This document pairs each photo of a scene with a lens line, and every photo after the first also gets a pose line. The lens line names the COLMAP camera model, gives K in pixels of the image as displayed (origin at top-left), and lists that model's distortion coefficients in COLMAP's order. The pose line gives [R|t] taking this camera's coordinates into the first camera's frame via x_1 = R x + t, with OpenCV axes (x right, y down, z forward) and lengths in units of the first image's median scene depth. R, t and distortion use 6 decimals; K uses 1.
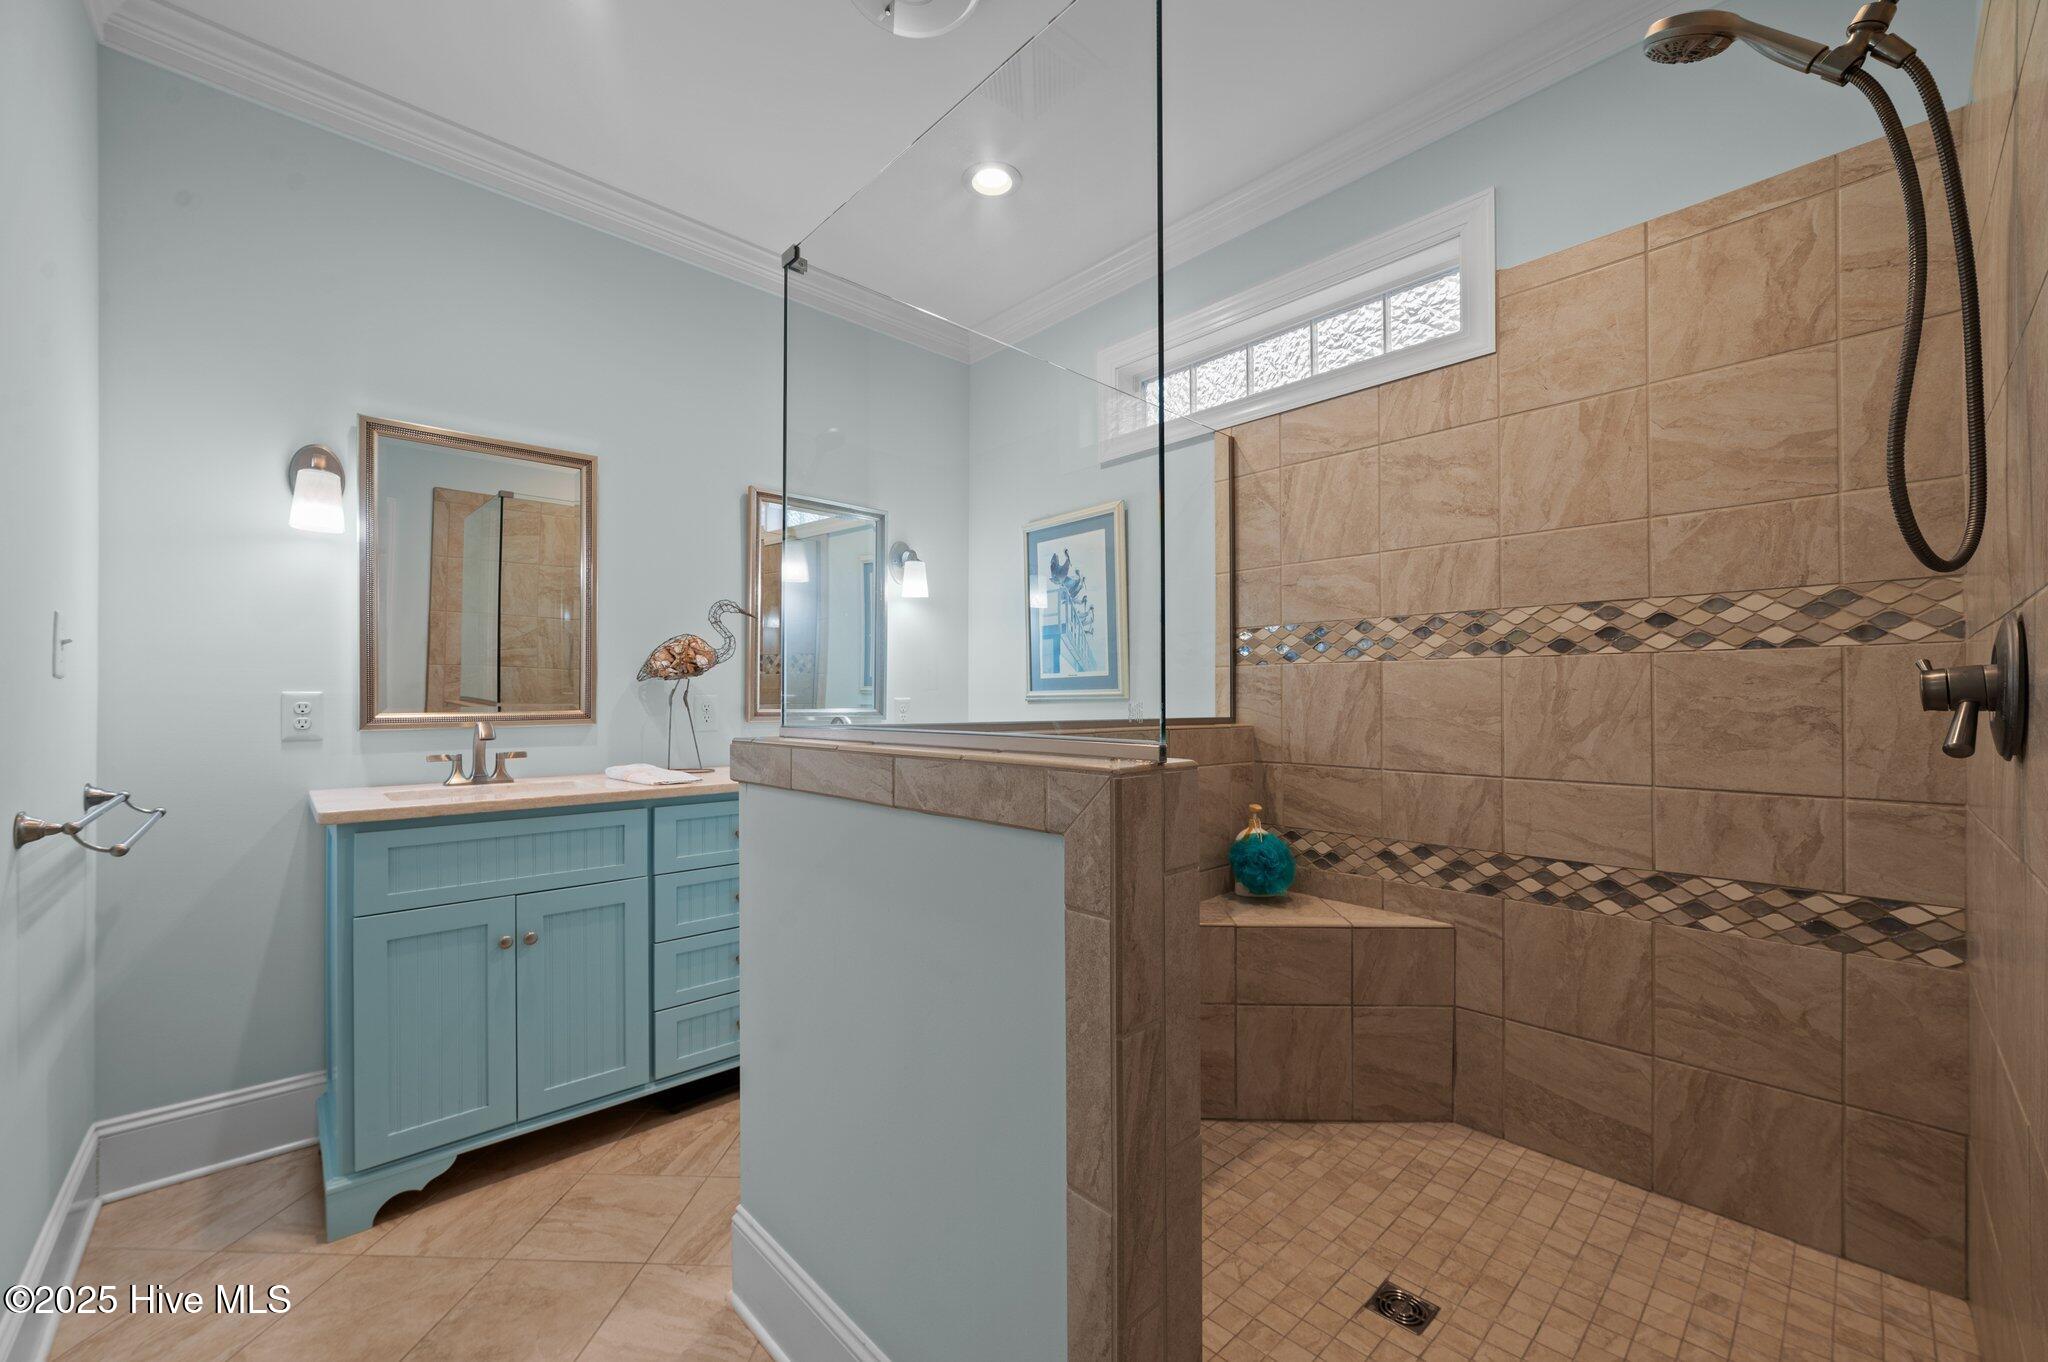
lens RADIAL K [[826.9, 0, 1023.4], [0, 826.9, 686.7], [0, 0, 1]] dist [0.000187, -0.000027]
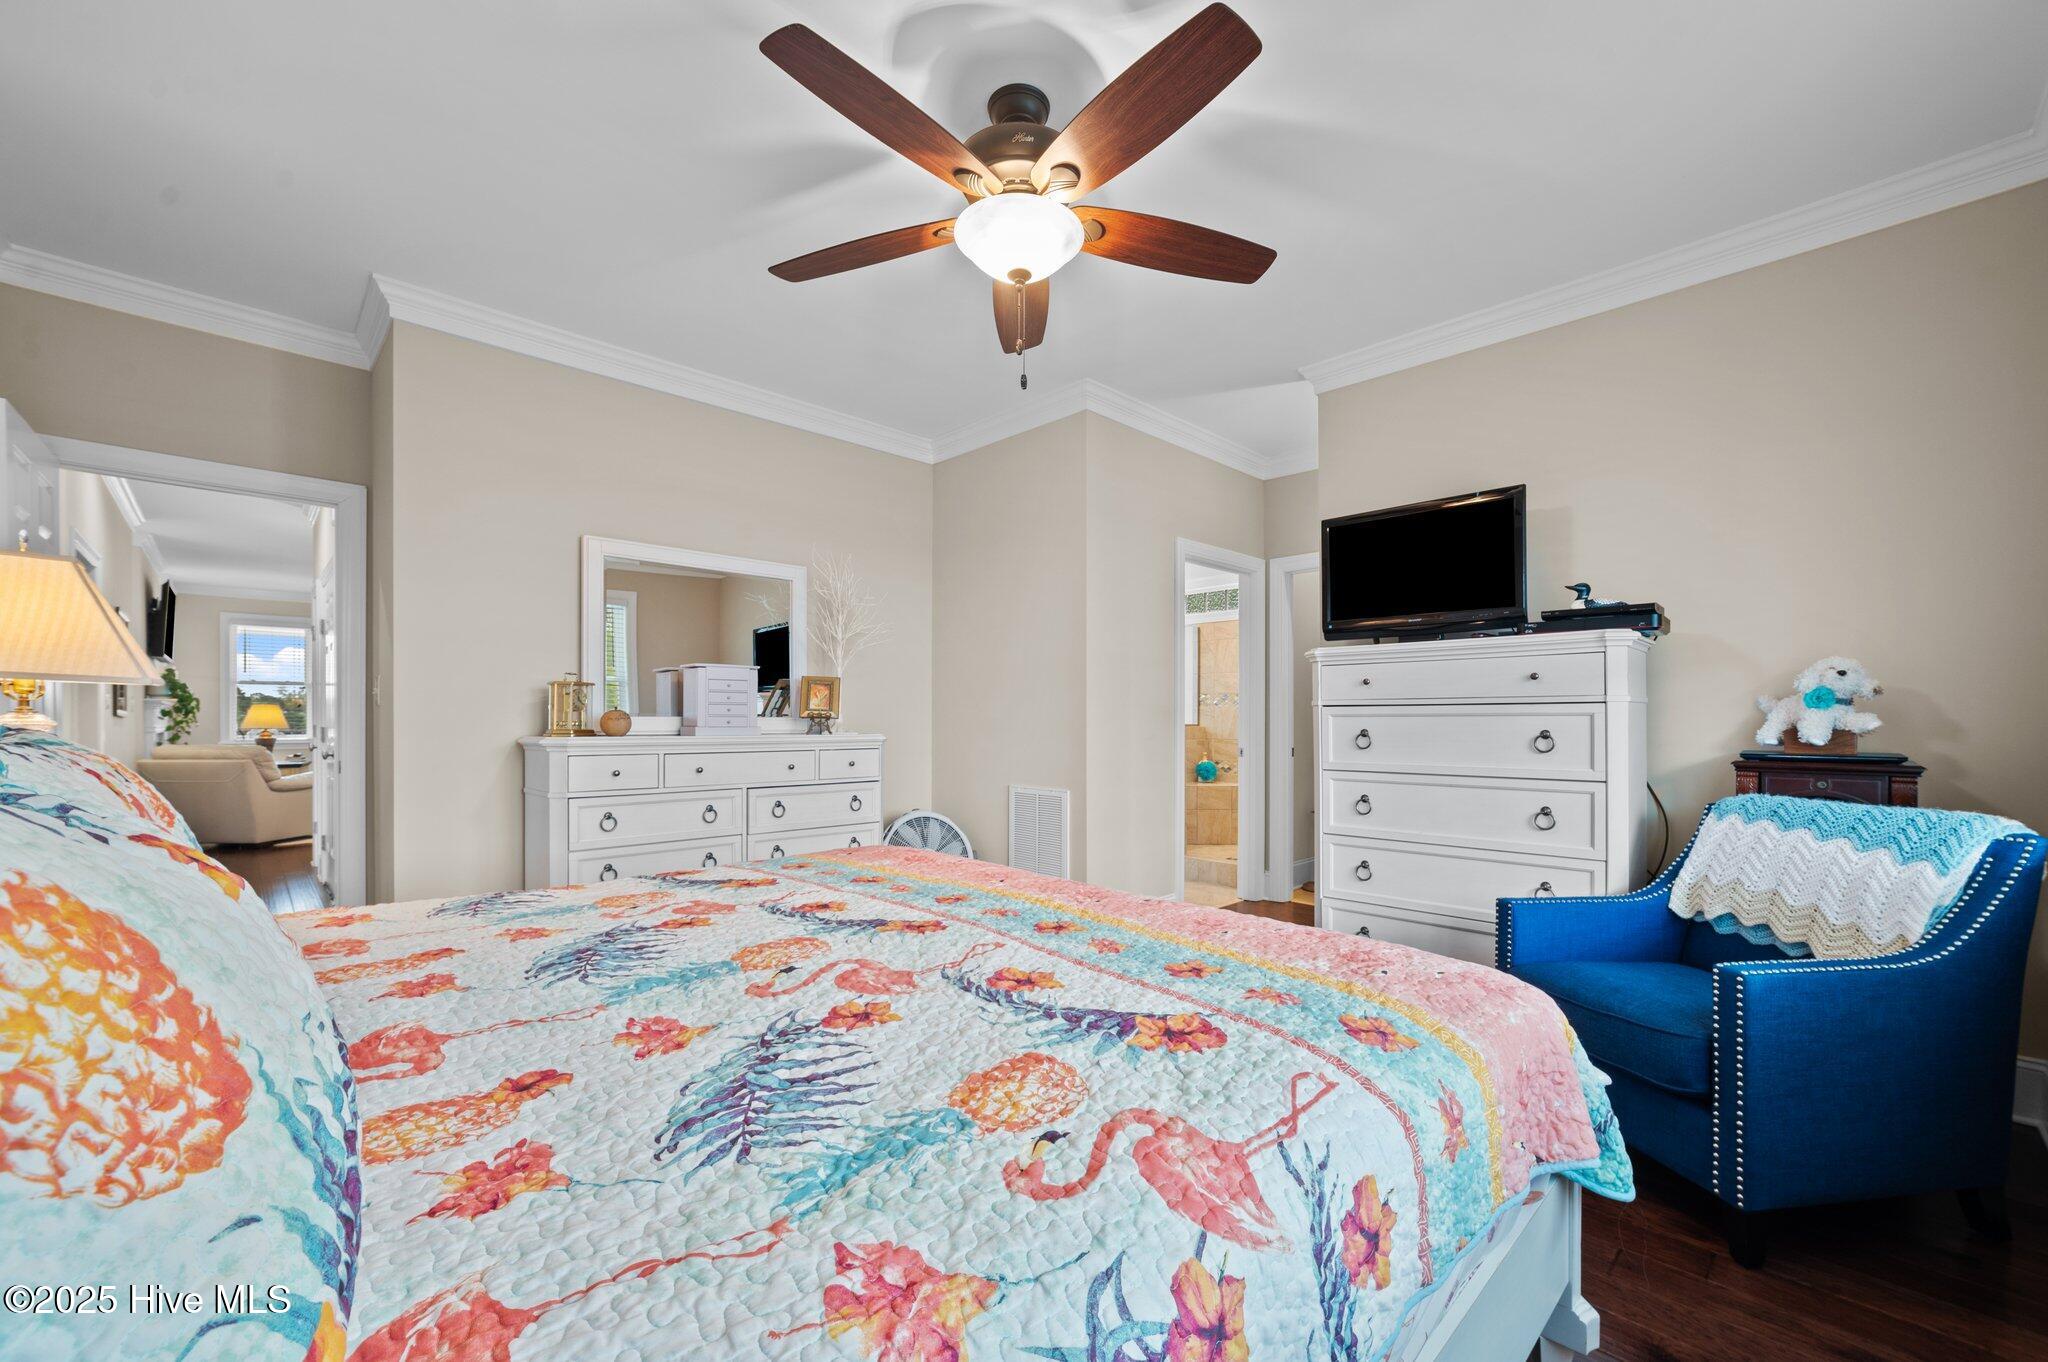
lens RADIAL K [[826.9, 0, 1029.1], [0, 826.9, 700.1], [0, 0, 1]] dist [0.000187, -0.000027]
pose [[0.999875, 0.002687, 0.015605, -0.420148], [-0.002662, 0.999995, -0.001618, -0.046256], [-0.015609, 0.001576, 0.999877, -2.056857]]
